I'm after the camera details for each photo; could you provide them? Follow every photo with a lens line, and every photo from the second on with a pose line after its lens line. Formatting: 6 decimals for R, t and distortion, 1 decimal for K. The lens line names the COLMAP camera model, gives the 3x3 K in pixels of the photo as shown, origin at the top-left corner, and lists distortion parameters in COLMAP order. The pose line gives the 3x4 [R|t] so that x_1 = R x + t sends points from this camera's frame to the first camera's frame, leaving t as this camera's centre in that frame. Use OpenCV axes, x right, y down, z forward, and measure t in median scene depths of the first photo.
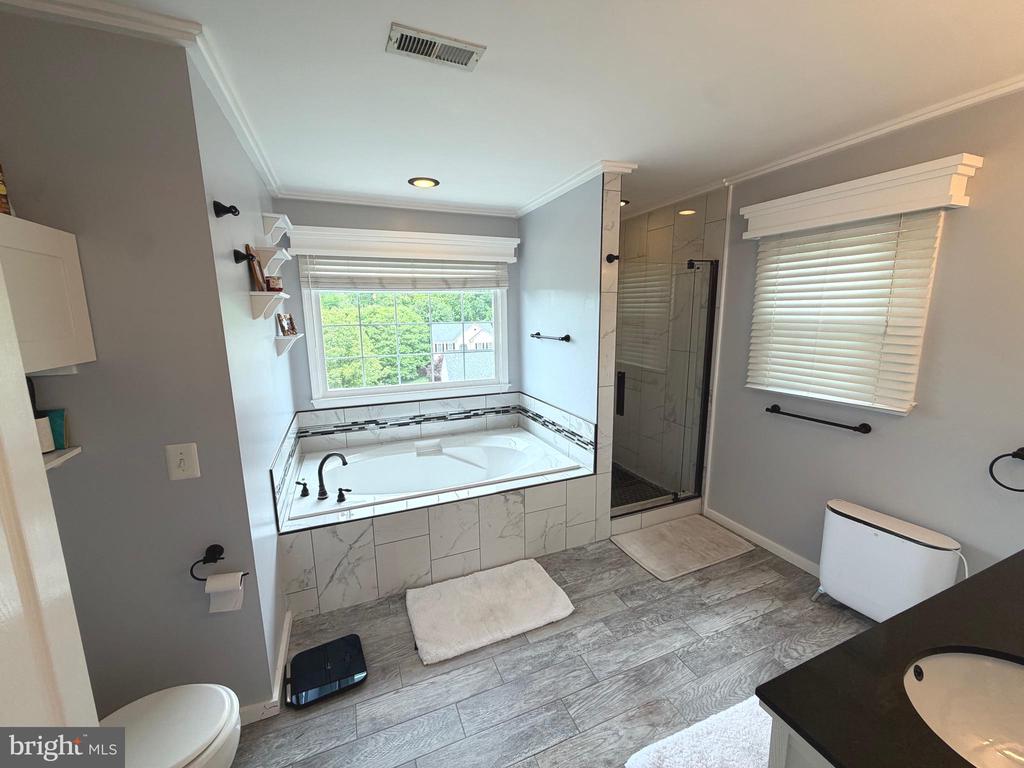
lens RADIAL K [[408.9, 0, 510.8], [0, 408.9, 383.4], [0, 0, 1]] dist [-0.000543, 0.000515]
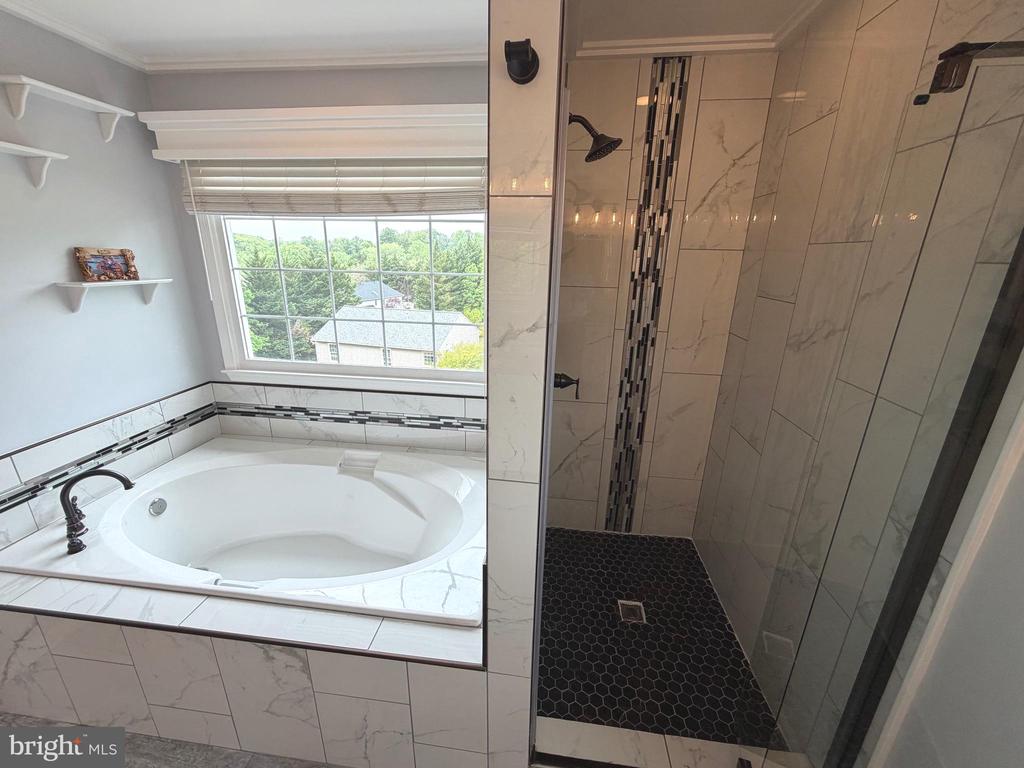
lens RADIAL K [[408.9, 0, 512.7], [0, 408.9, 382.6], [0, 0, 1]] dist [-0.000543, 0.000515]
pose [[0.873688, 0.171697, -0.455180, 0.299552], [-0.113786, 0.981818, 0.151943, -0.101926], [0.472992, -0.080957, 0.877339, 0.549727]]
